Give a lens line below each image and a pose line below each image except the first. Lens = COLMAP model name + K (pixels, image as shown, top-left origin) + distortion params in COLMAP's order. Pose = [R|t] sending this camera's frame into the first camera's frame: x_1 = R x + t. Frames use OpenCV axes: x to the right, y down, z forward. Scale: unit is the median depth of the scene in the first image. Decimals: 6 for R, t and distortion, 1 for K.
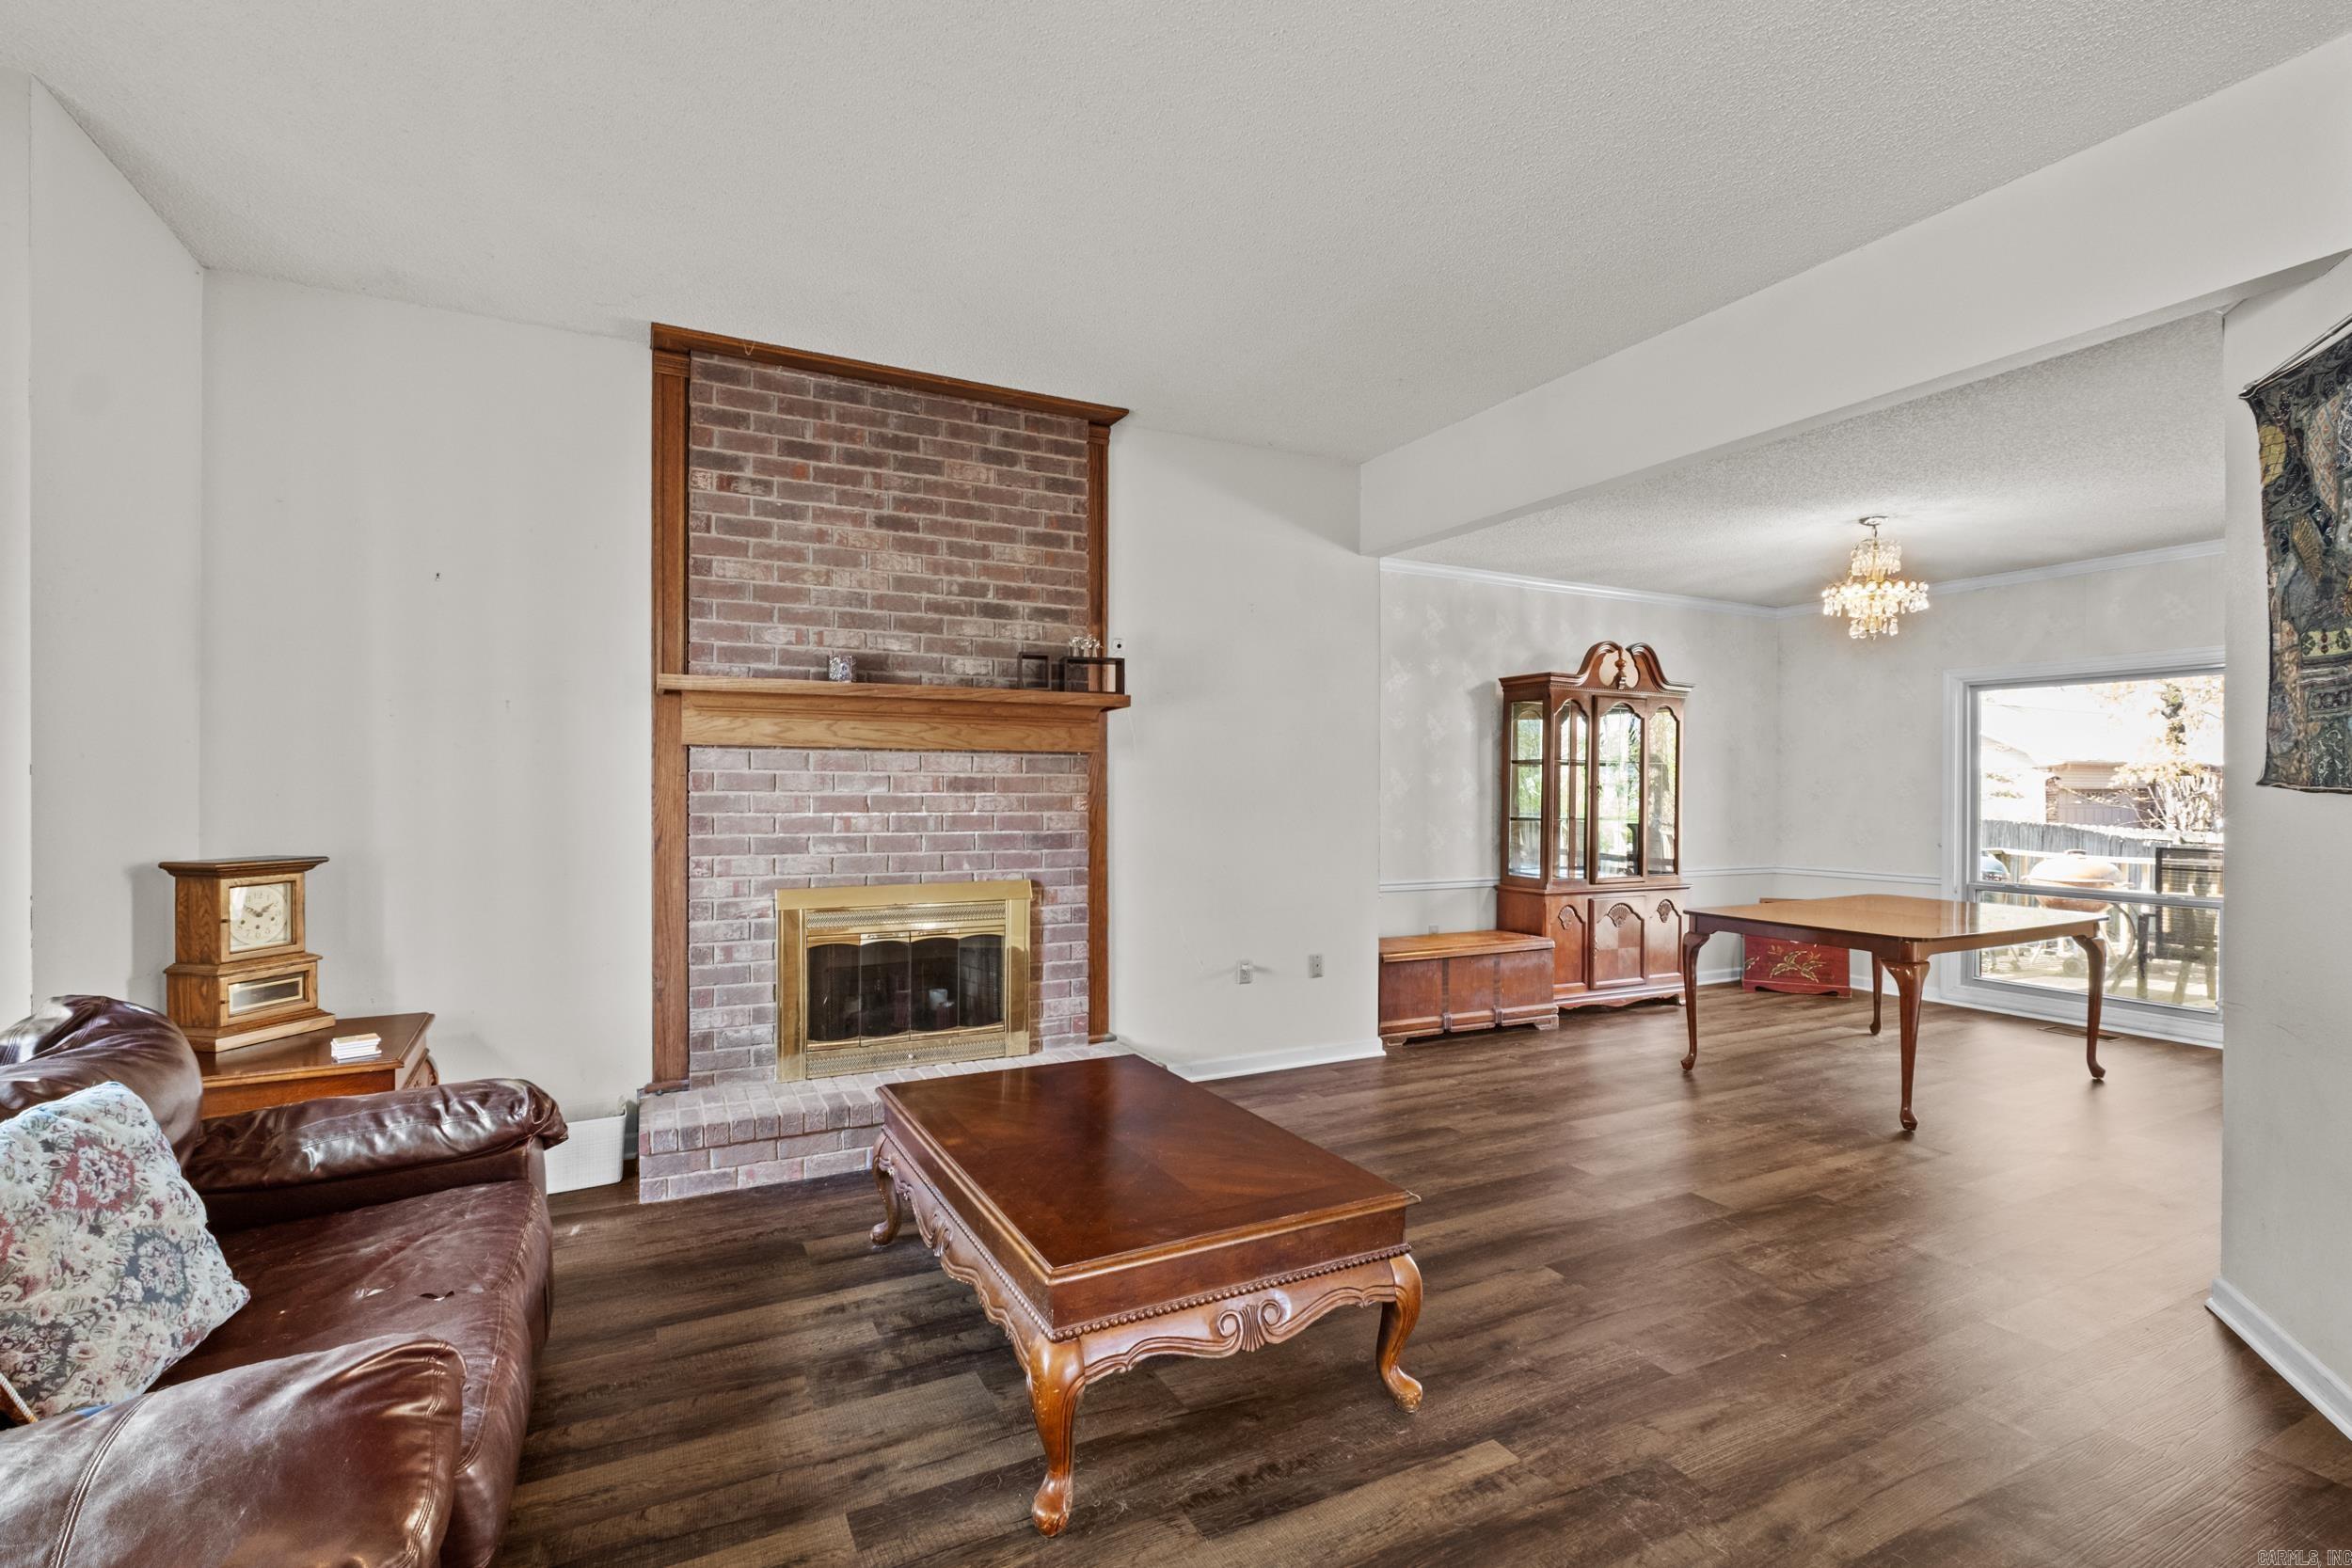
lens RADIAL K [[1043.4, 0, 1158.4], [0, 1043.4, 798.7], [0, 0, 1]] dist [-0.007787, 0.000244]
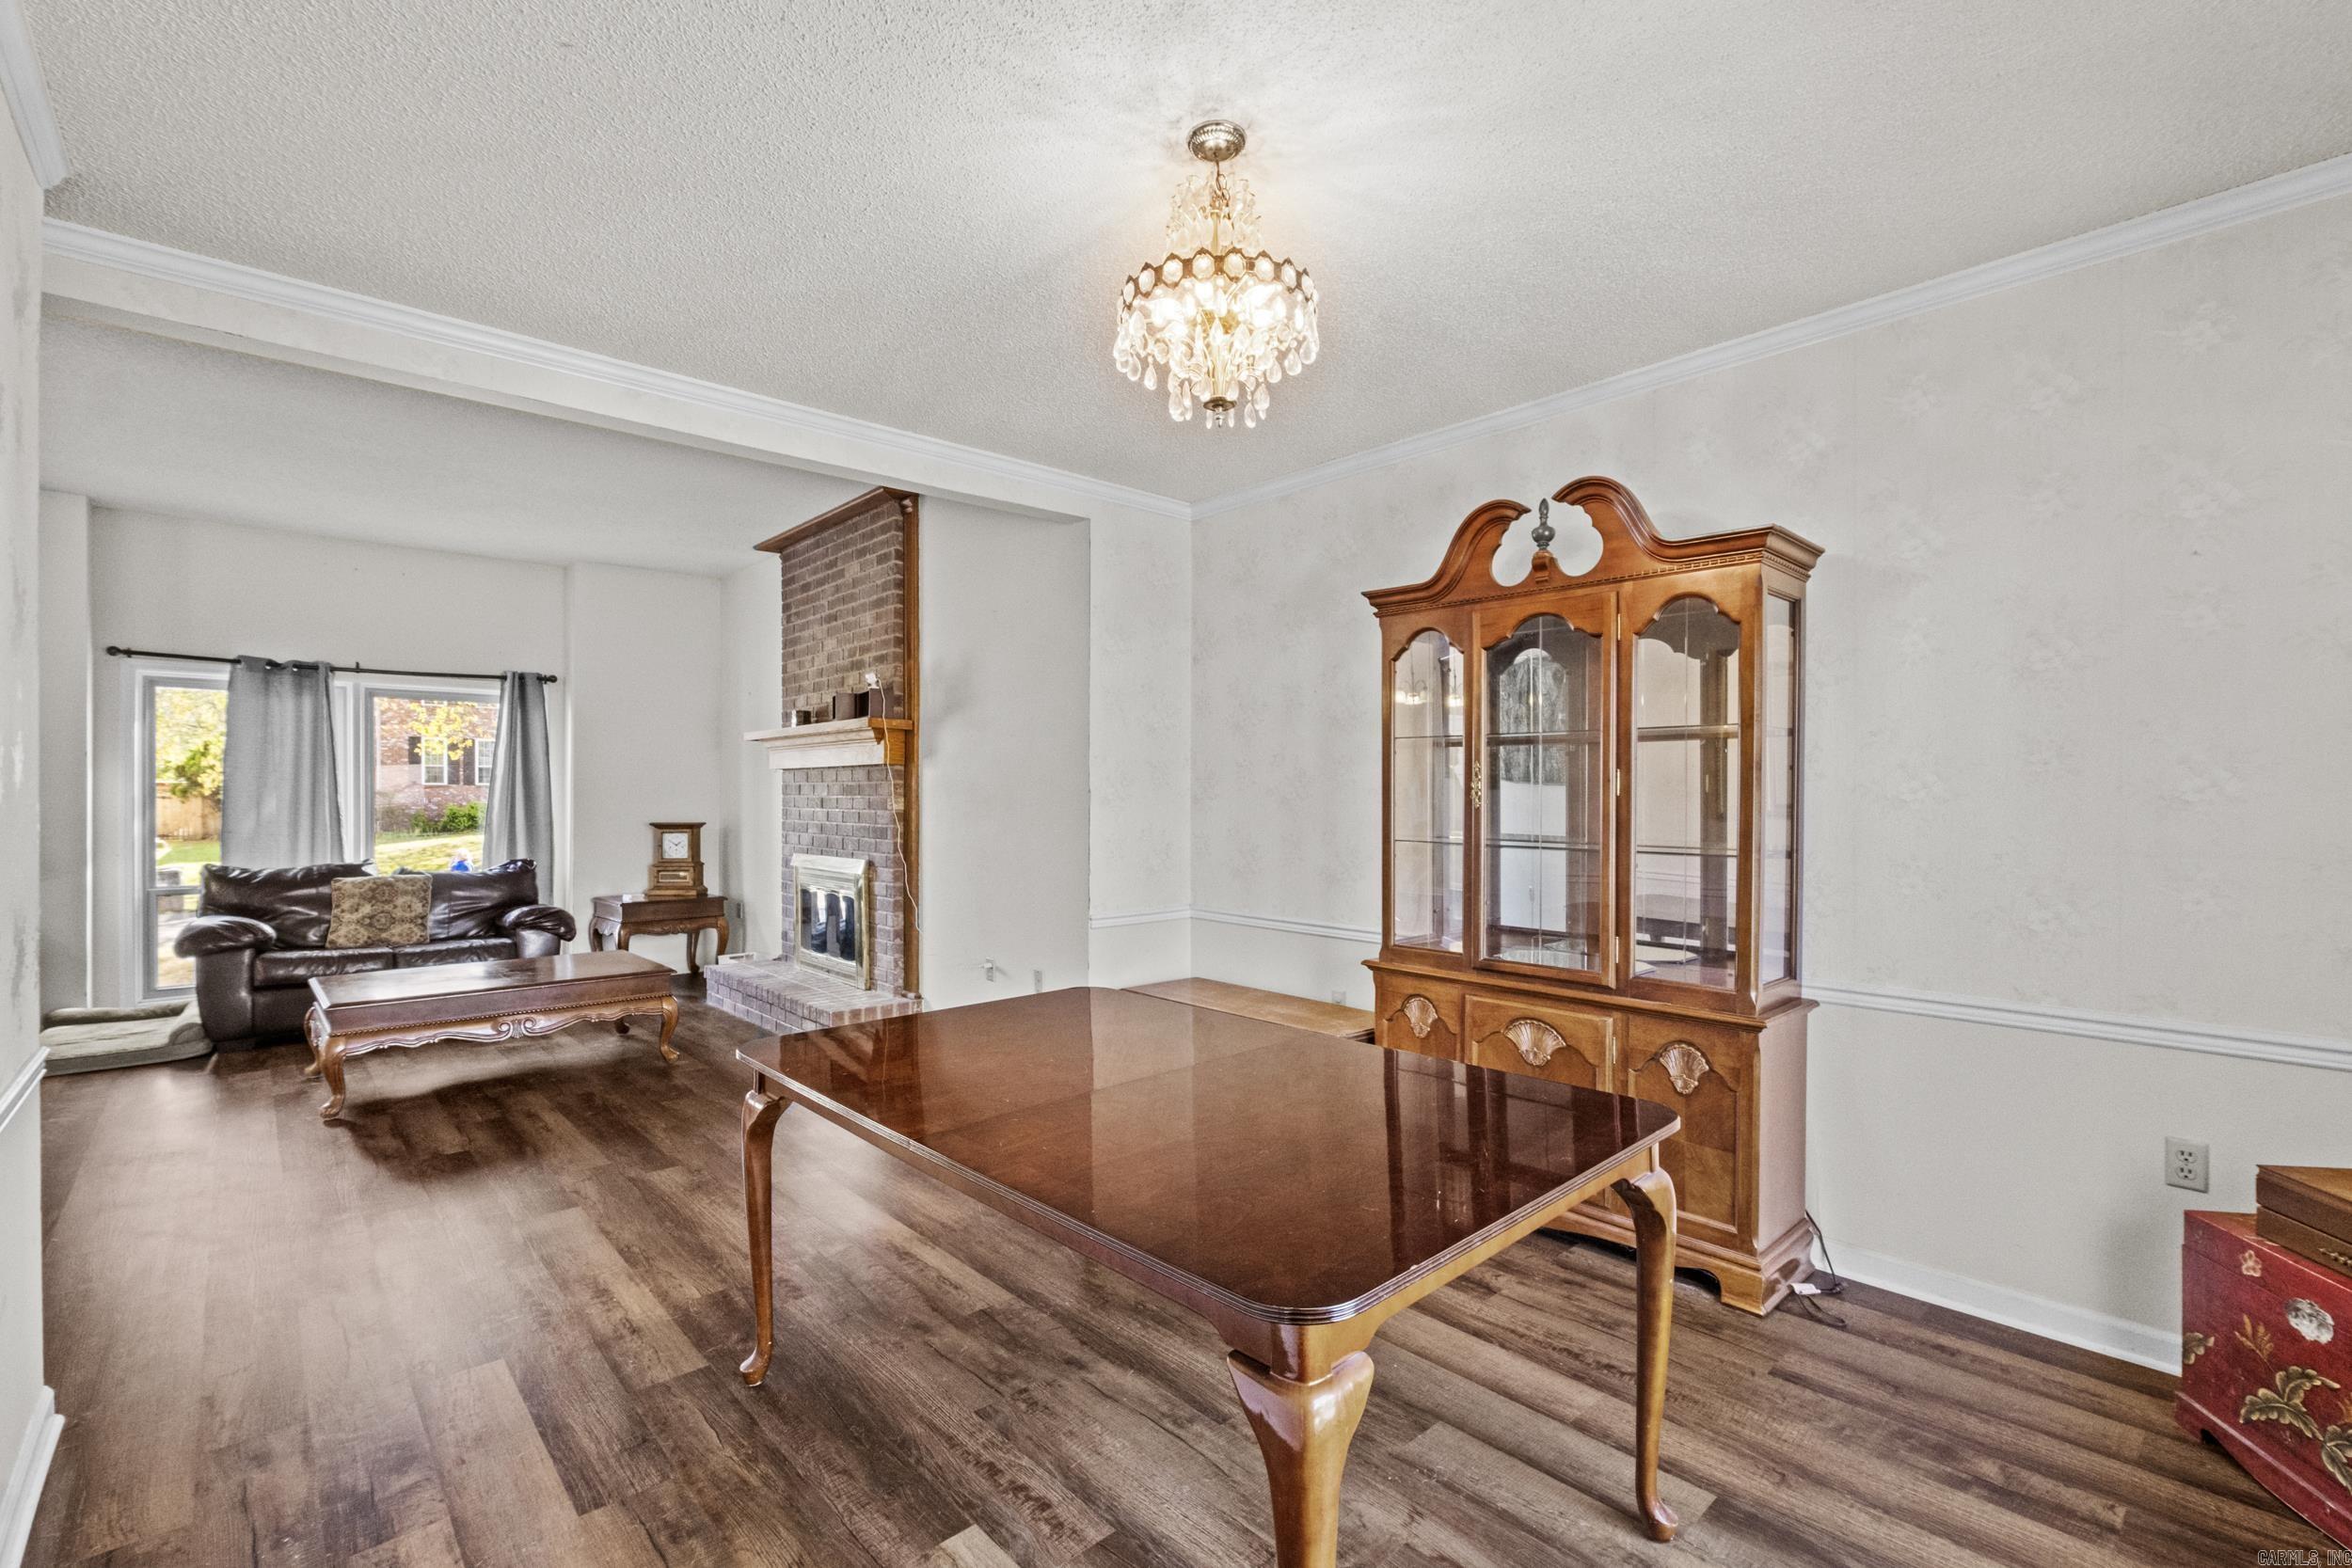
lens RADIAL K [[1037.8, 0, 1163.3], [0, 1037.8, 796.6], [0, 0, 1]] dist [-0.010870, 0.000226]
pose [[0.269680, -0.001159, -0.962949, 1.323326], [-0.007688, 0.999965, -0.003357, -0.002857], [0.962919, 0.008308, 0.269662, 1.054092]]
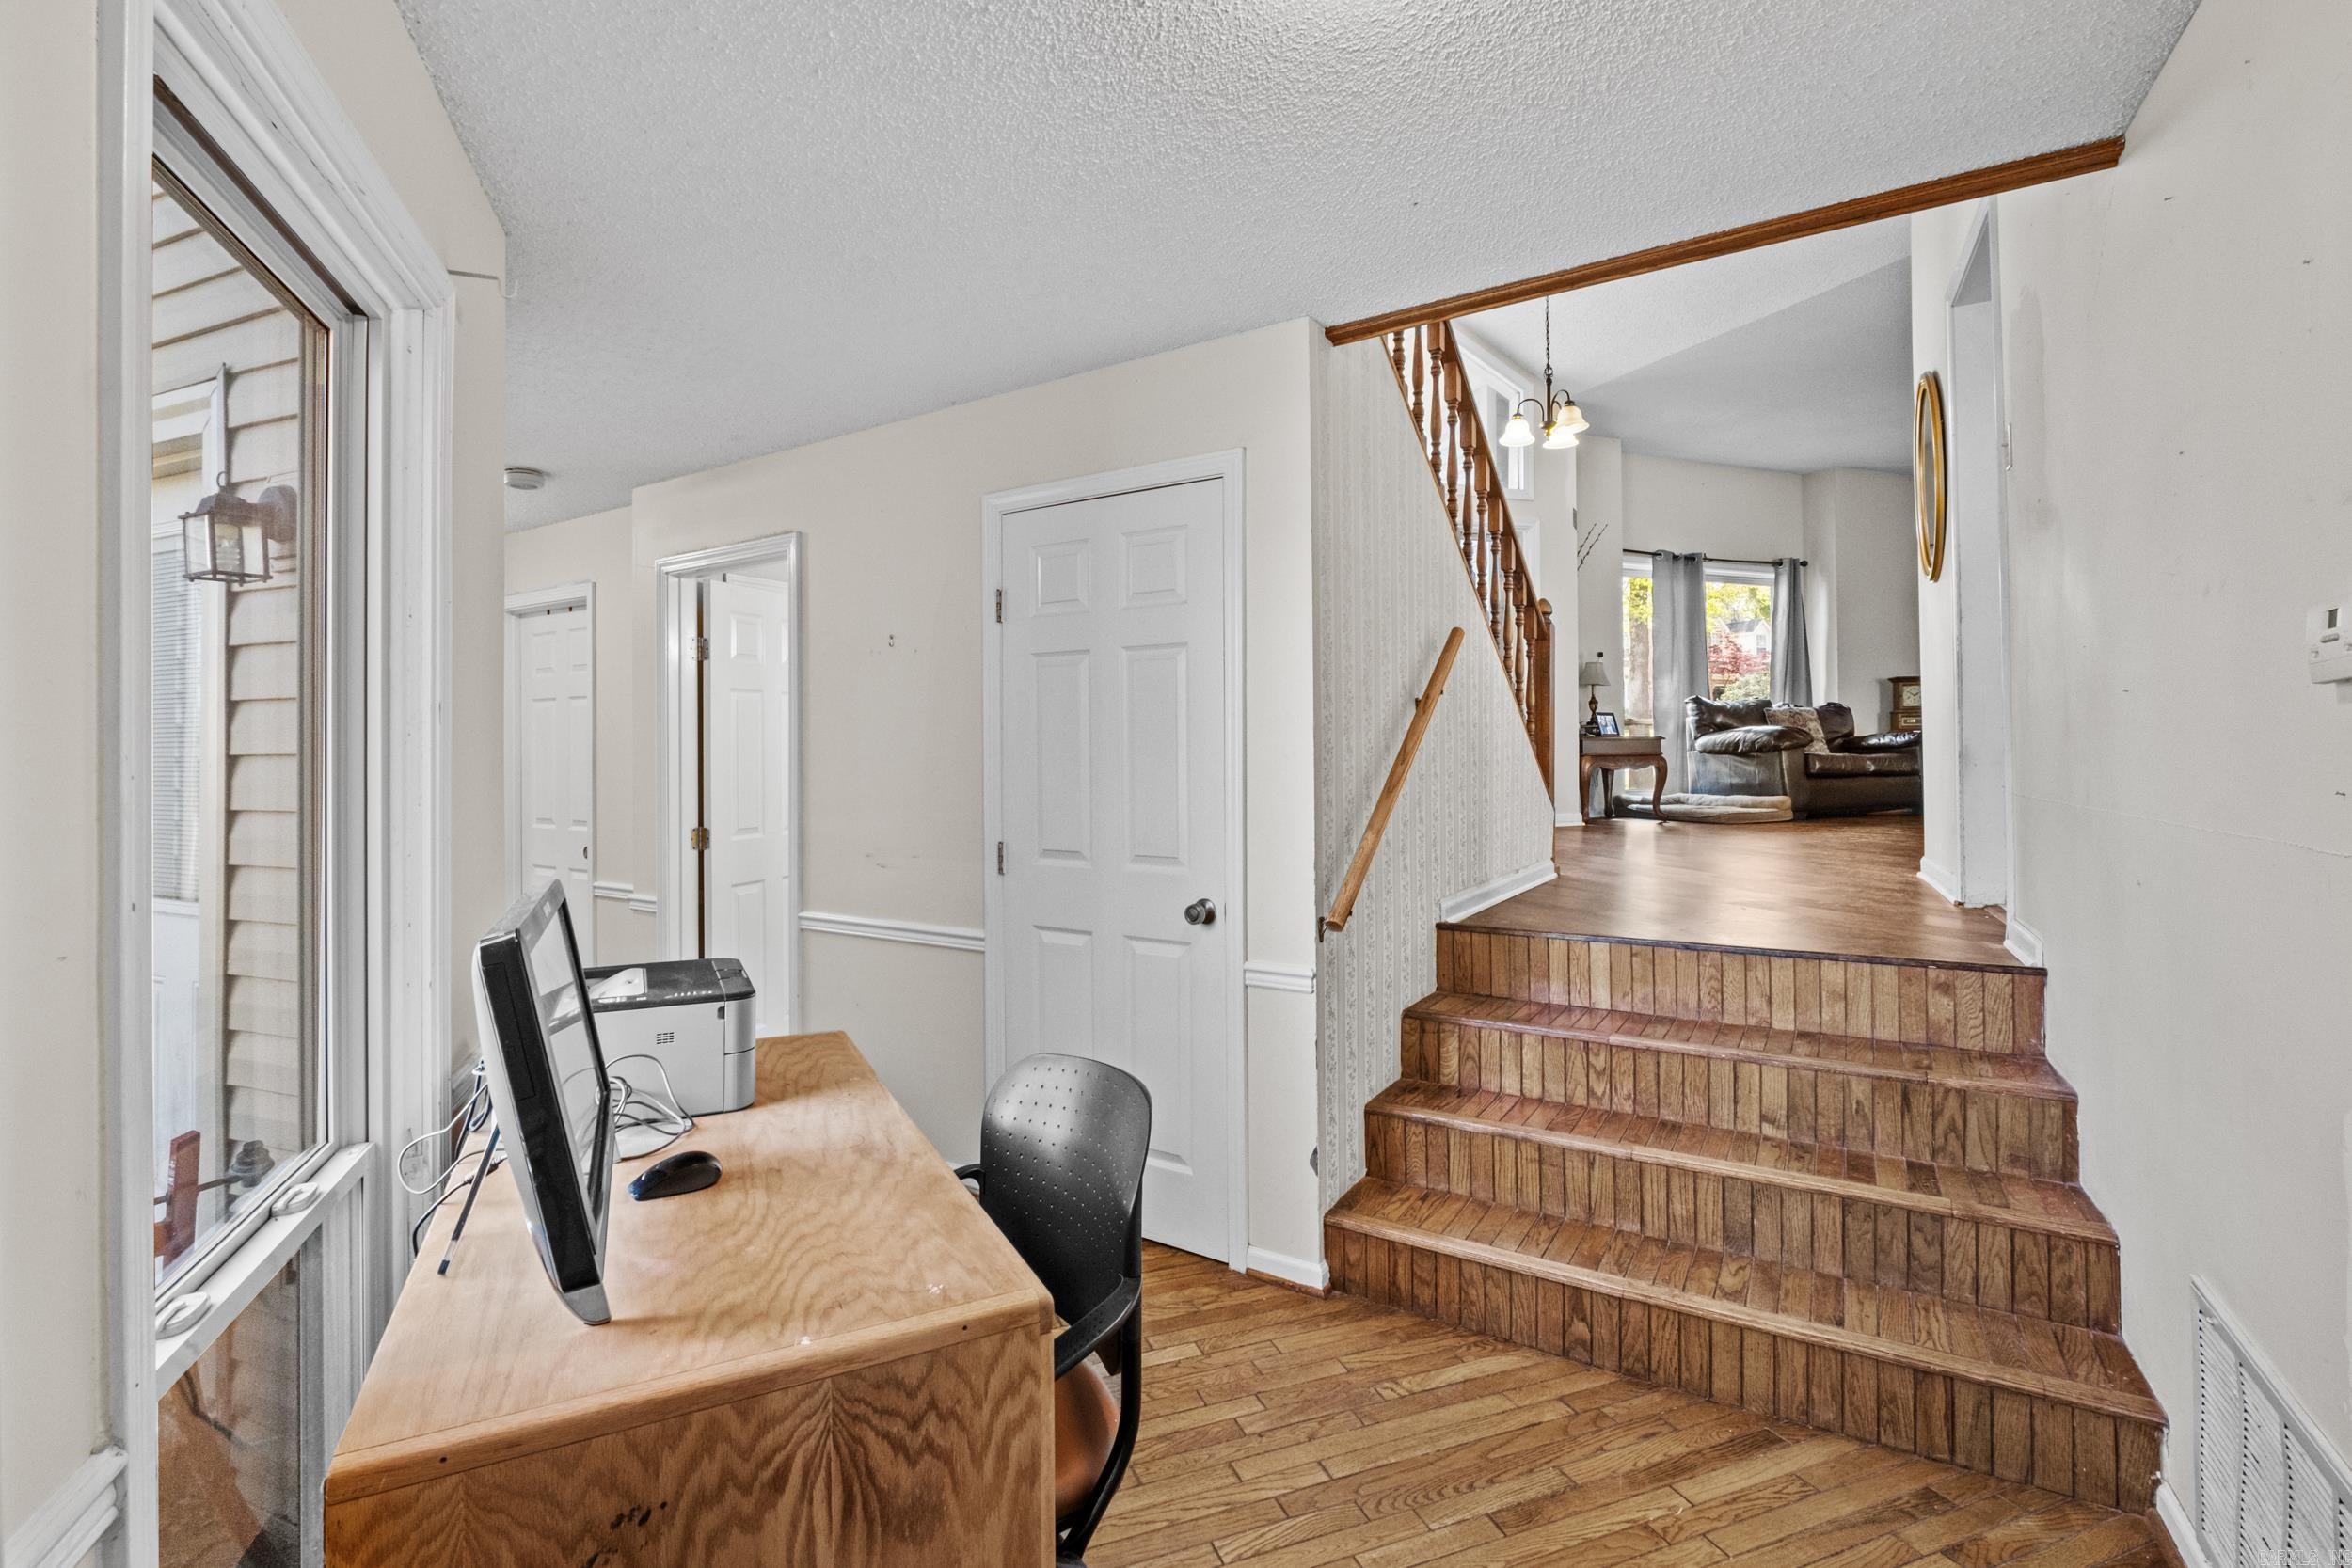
lens RADIAL K [[1061.3, 0, 1167.0], [0, 1061.3, 773.7], [0, 0, 1]] dist [-0.016176, -0.000225]
pose [[-0.099314, 0.011177, -0.994993, 1.701139], [0.012209, 0.999875, 0.010013, 0.204990], [0.994981, -0.011154, -0.099438, -0.603417]]
